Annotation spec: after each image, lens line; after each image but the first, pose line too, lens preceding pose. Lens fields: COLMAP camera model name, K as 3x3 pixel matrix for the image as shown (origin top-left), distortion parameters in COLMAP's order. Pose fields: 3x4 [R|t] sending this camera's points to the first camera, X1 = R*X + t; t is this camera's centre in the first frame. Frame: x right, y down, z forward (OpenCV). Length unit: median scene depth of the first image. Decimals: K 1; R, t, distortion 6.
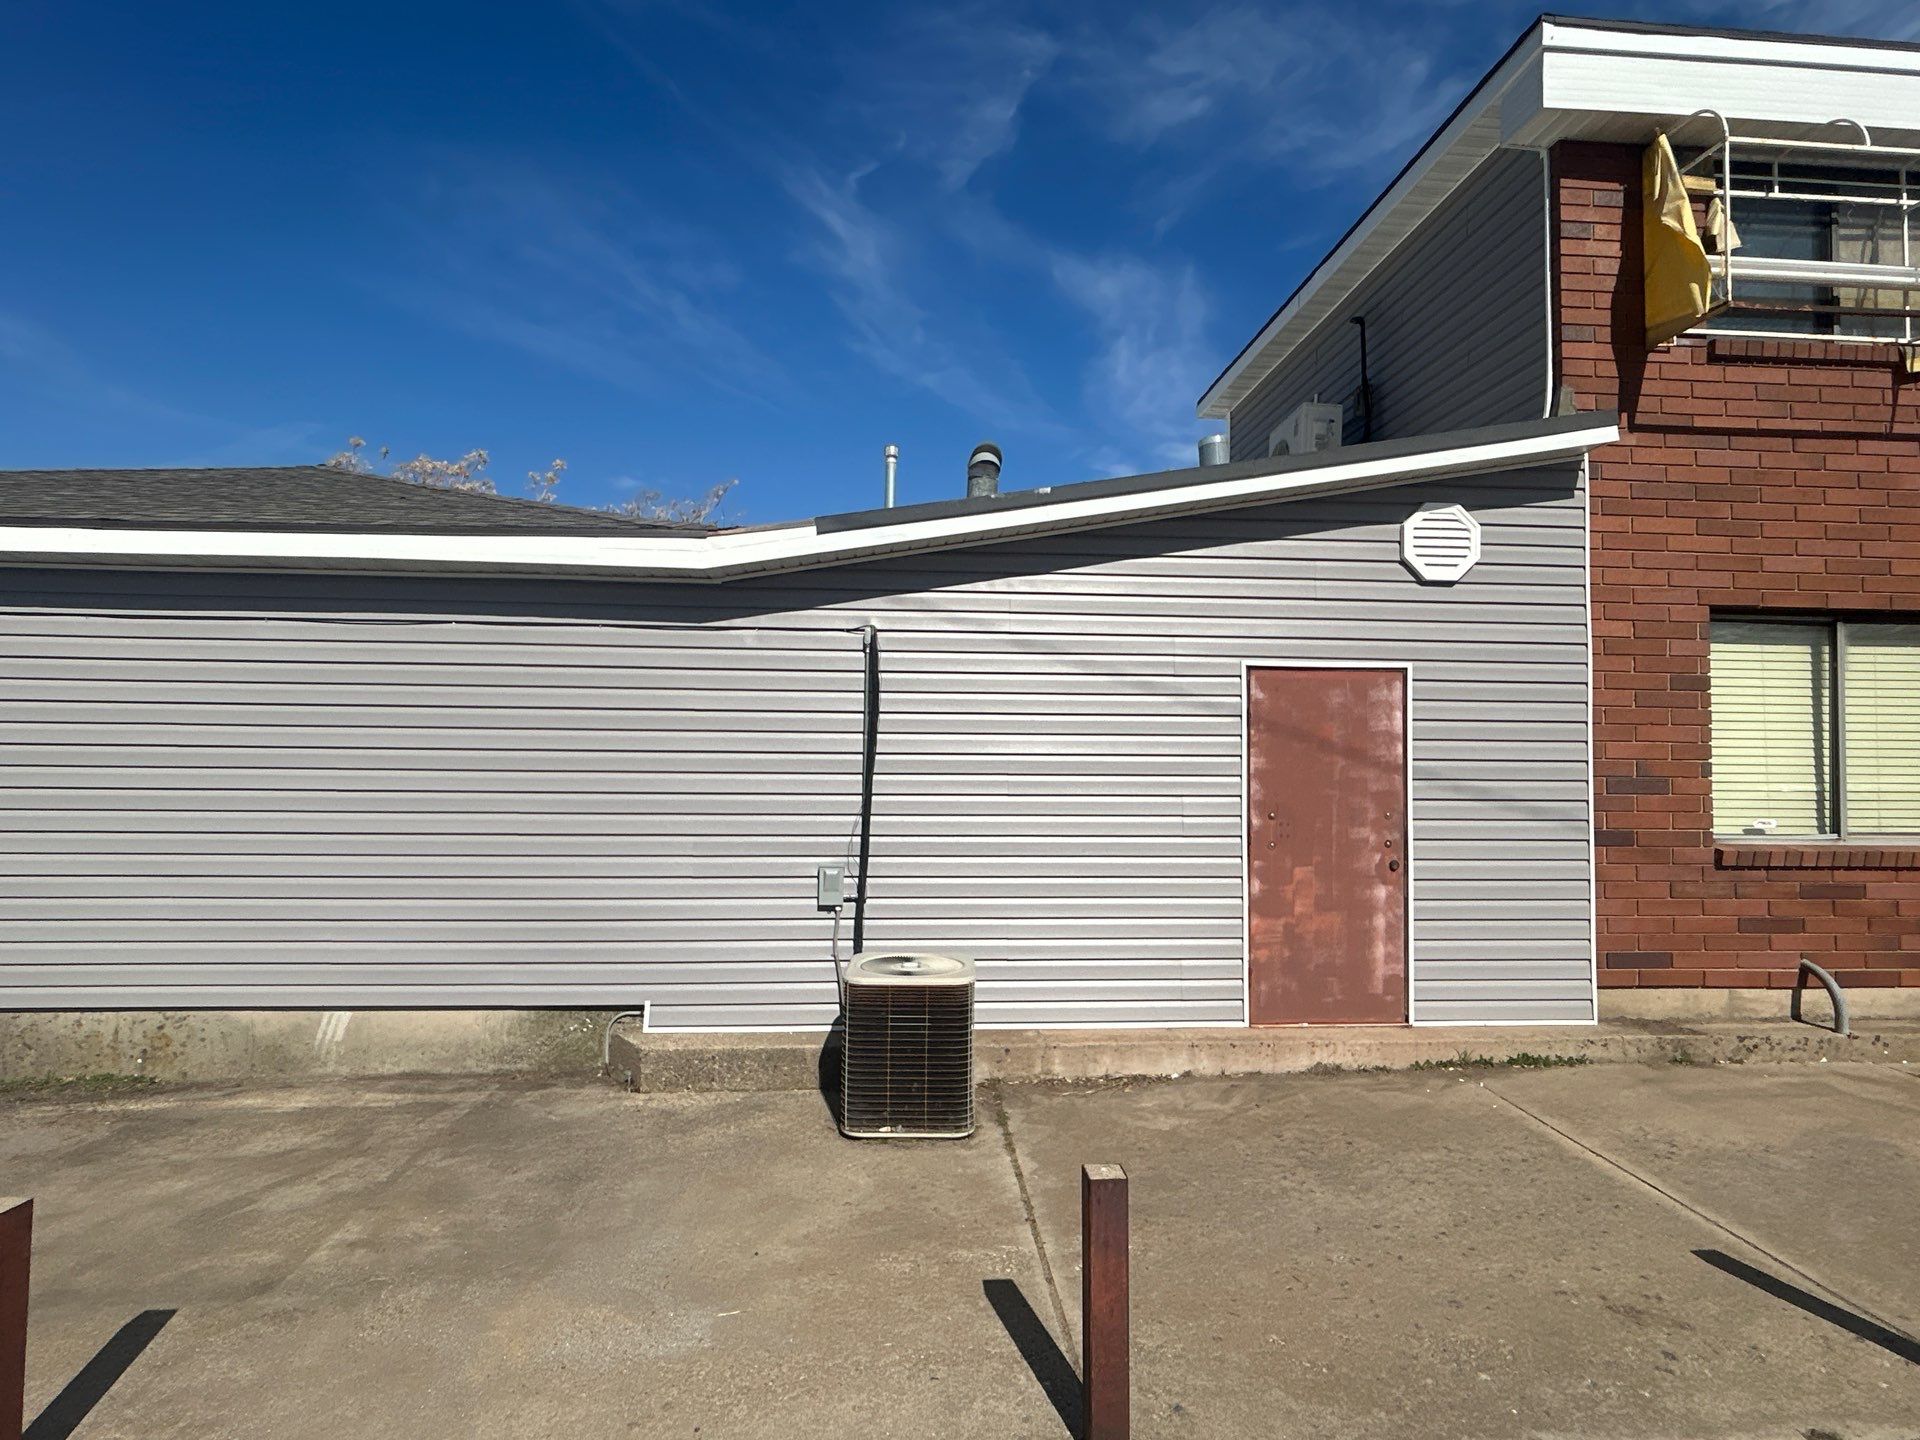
lens RADIAL K [[1047.5, 0, 960.0], [0, 1047.5, 720.0], [0, 0, 1]] dist [0.004425, 0.002574]
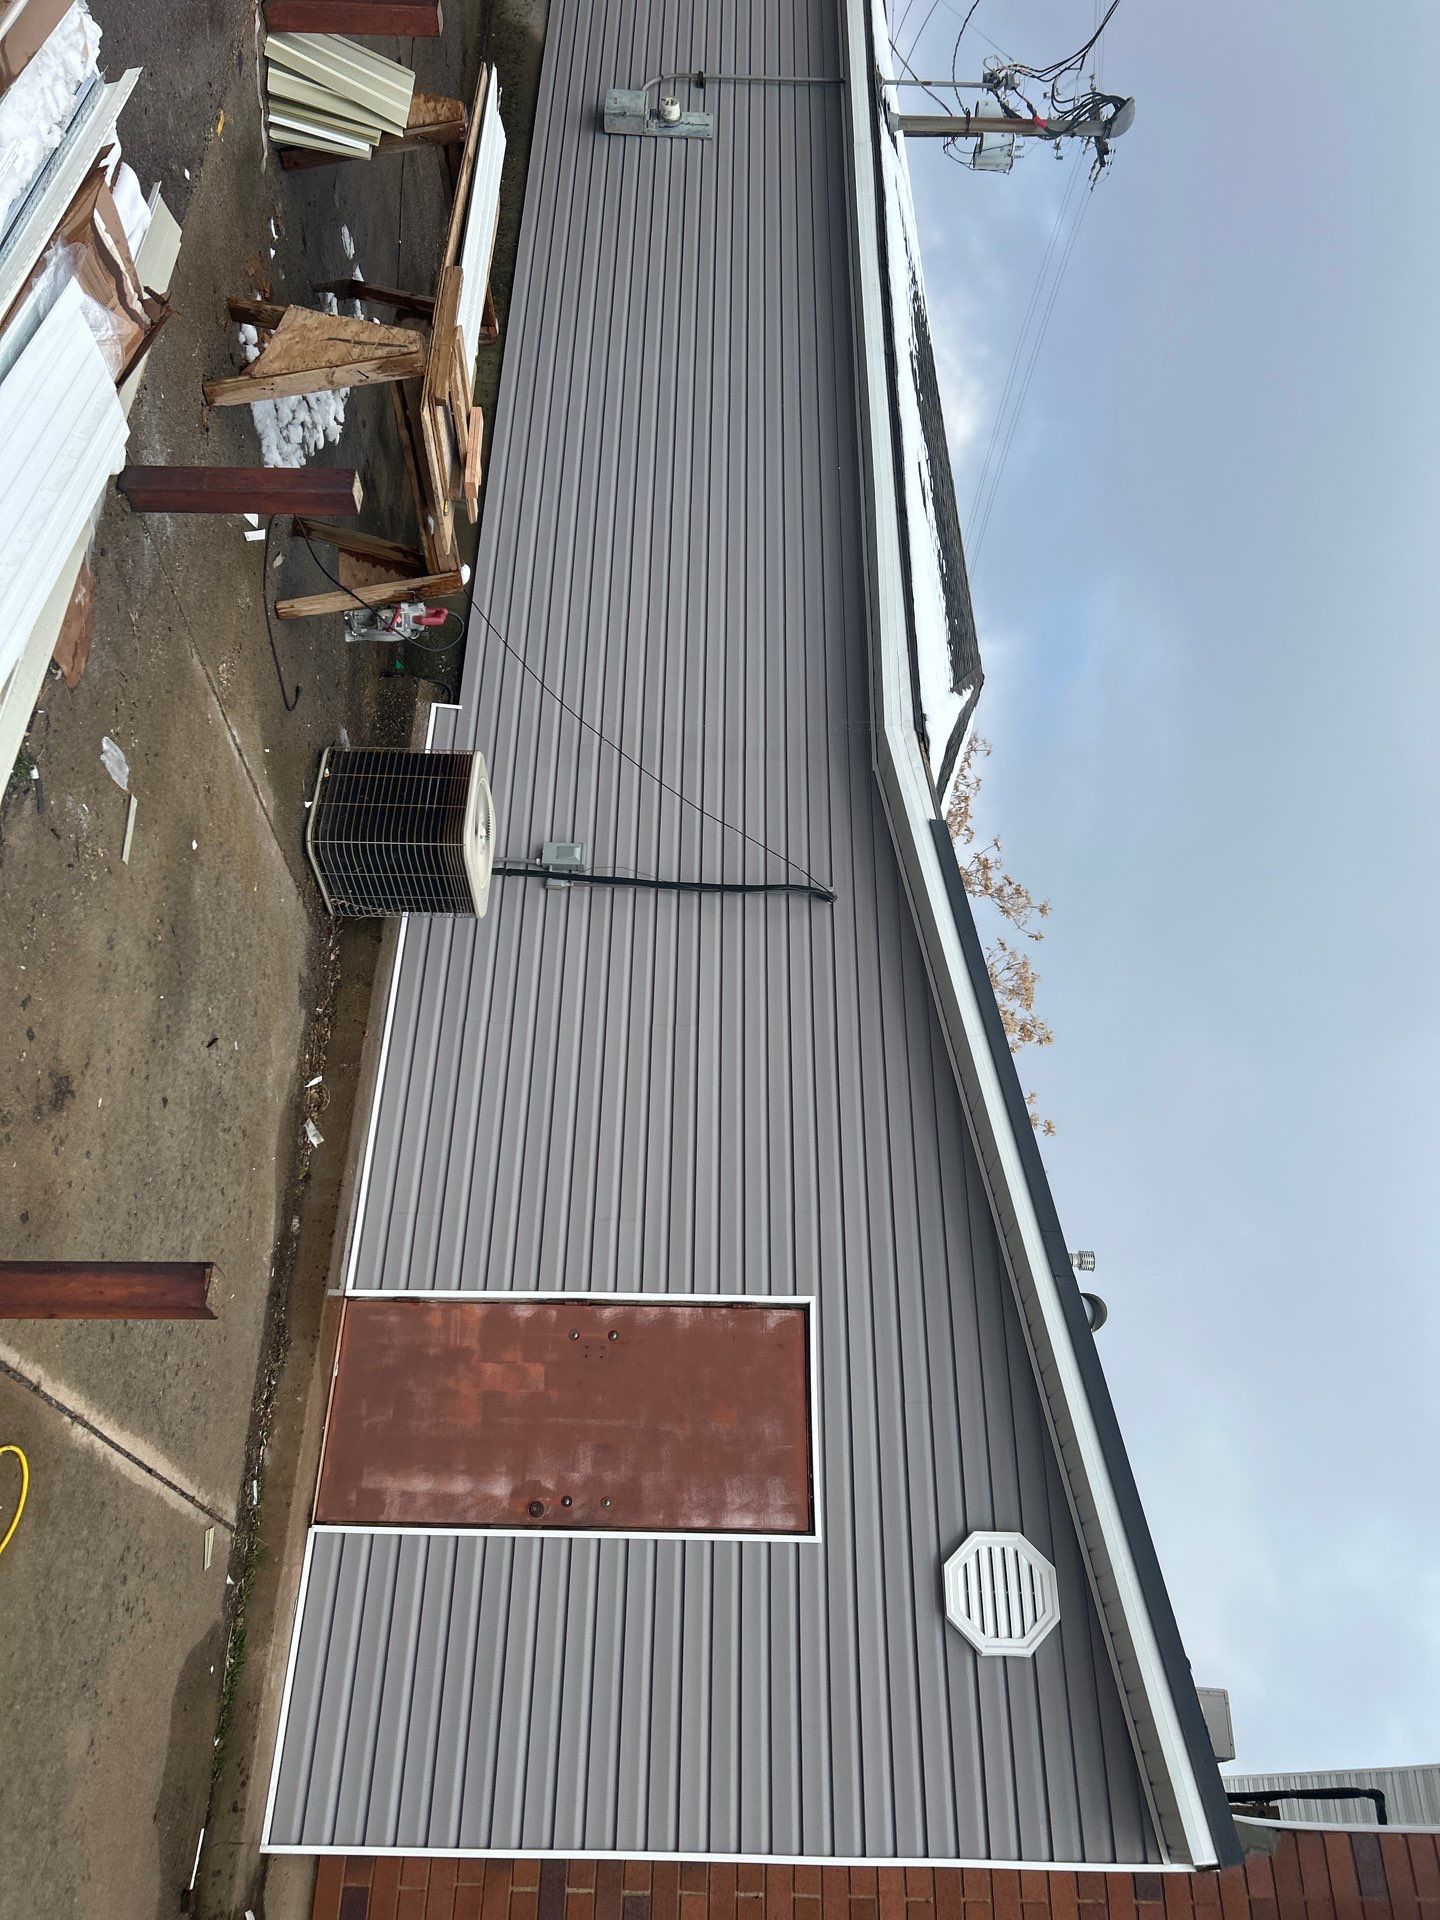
lens RADIAL K [[1449.0, 0, 701.8], [0, 1449.0, 941.1], [0, 0, 1]] dist [0.084705, -0.090116]
pose [[-0.008116, 0.820331, -0.571831, 0.643746], [-0.999627, 0.008261, 0.026038, -0.002765], [0.026083, 0.571829, 0.819958, -0.034189]]
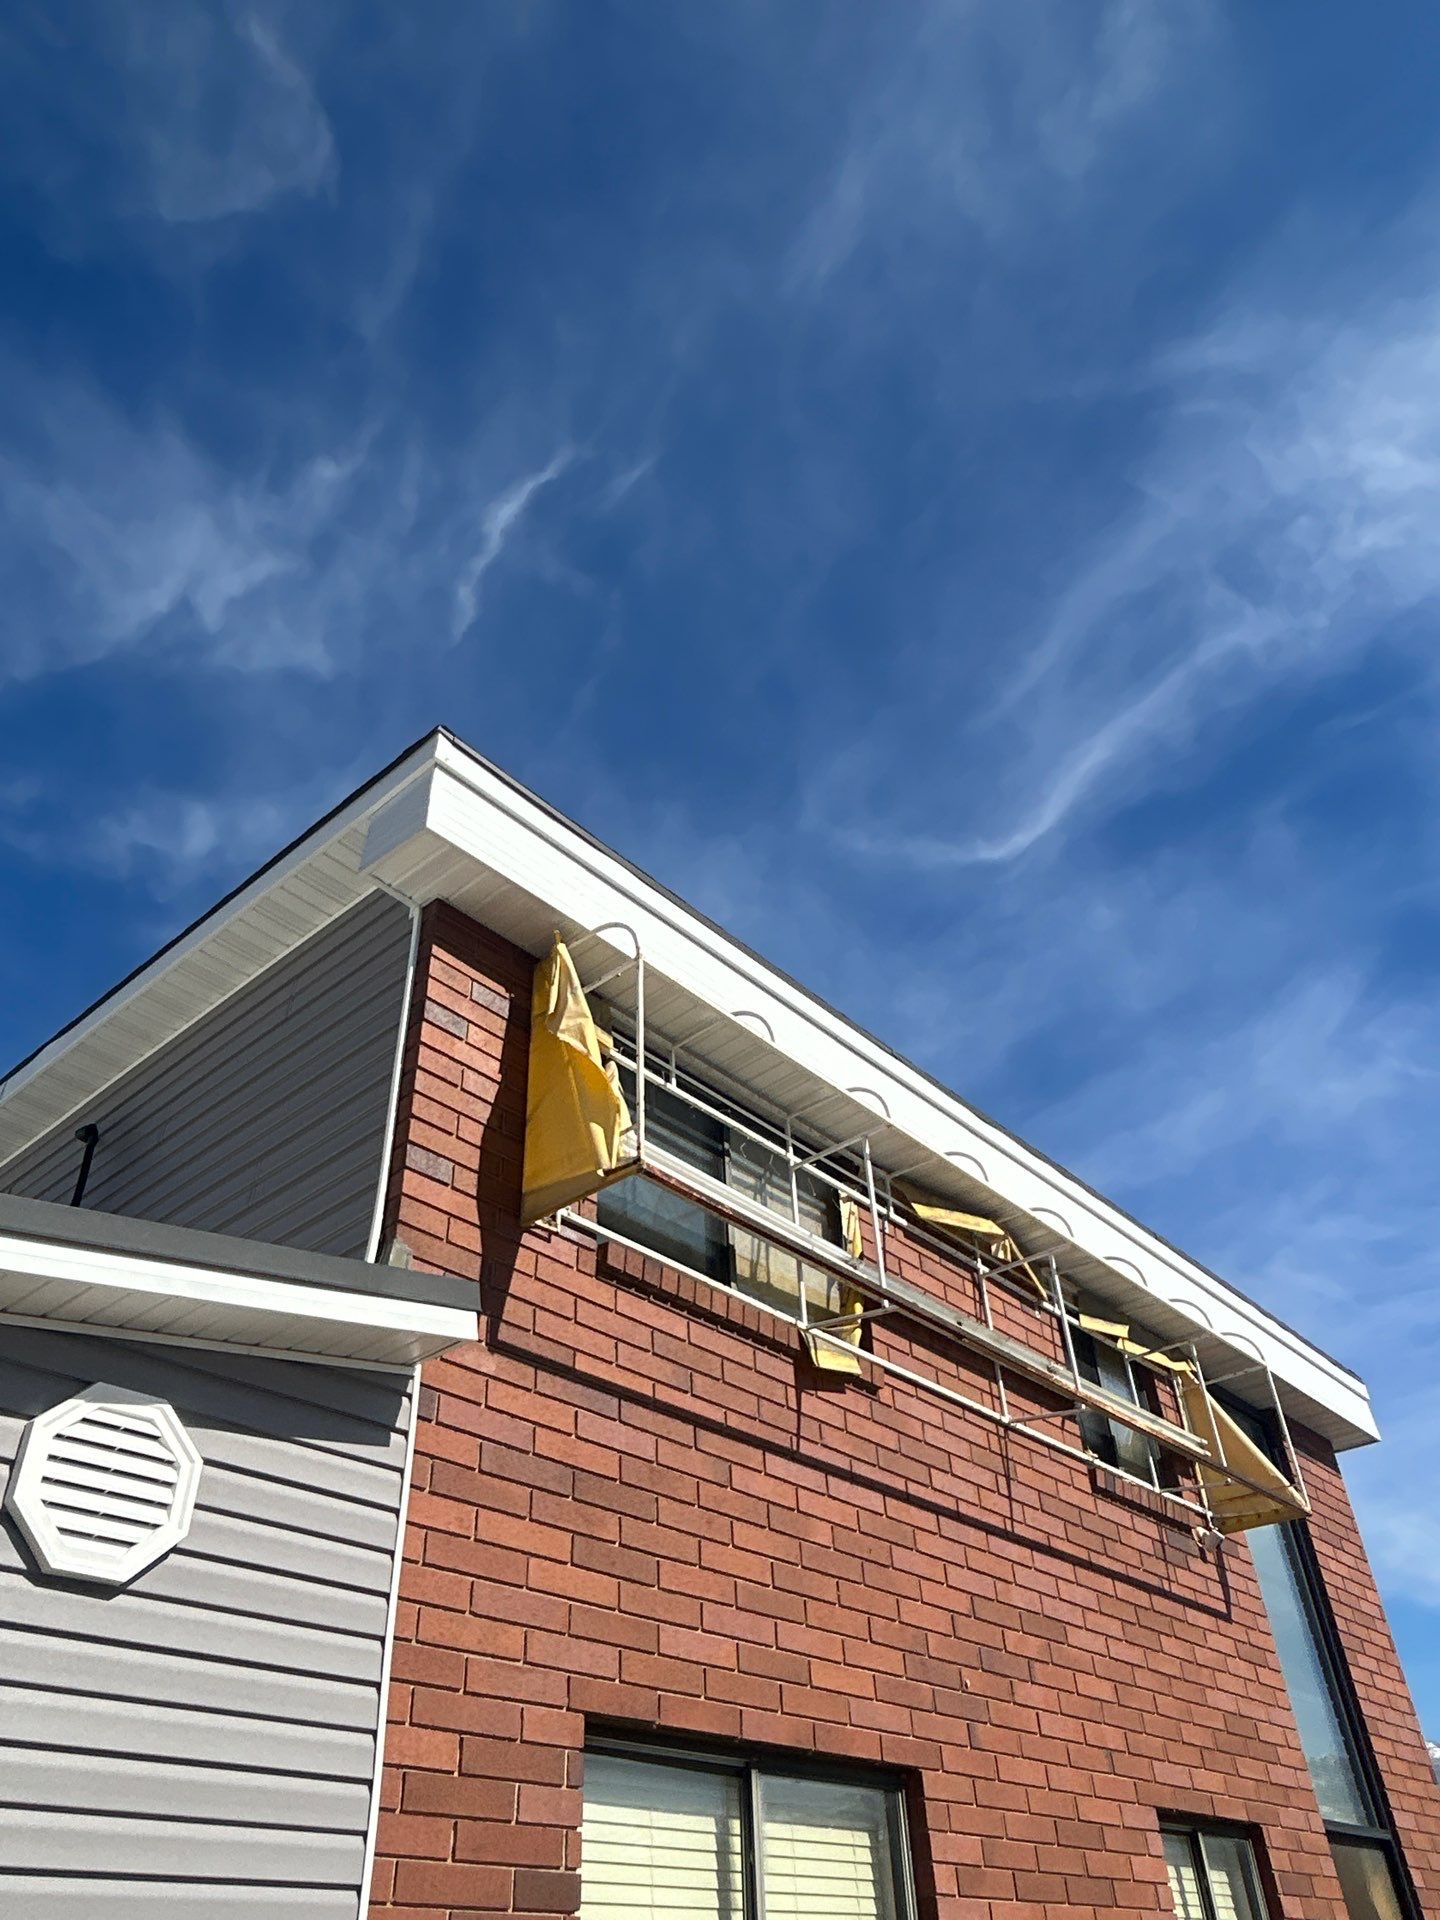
lens RADIAL K [[1343.3, 0, 720.0], [0, 1343.3, 960.0], [0, 0, 1]] dist [0.000433, -0.008104]
pose [[0.716947, 0.408960, 0.564570, 0.236109], [0.017130, 0.799272, -0.600725, -0.007318], [-0.696918, 0.440359, 0.566030, 0.415081]]
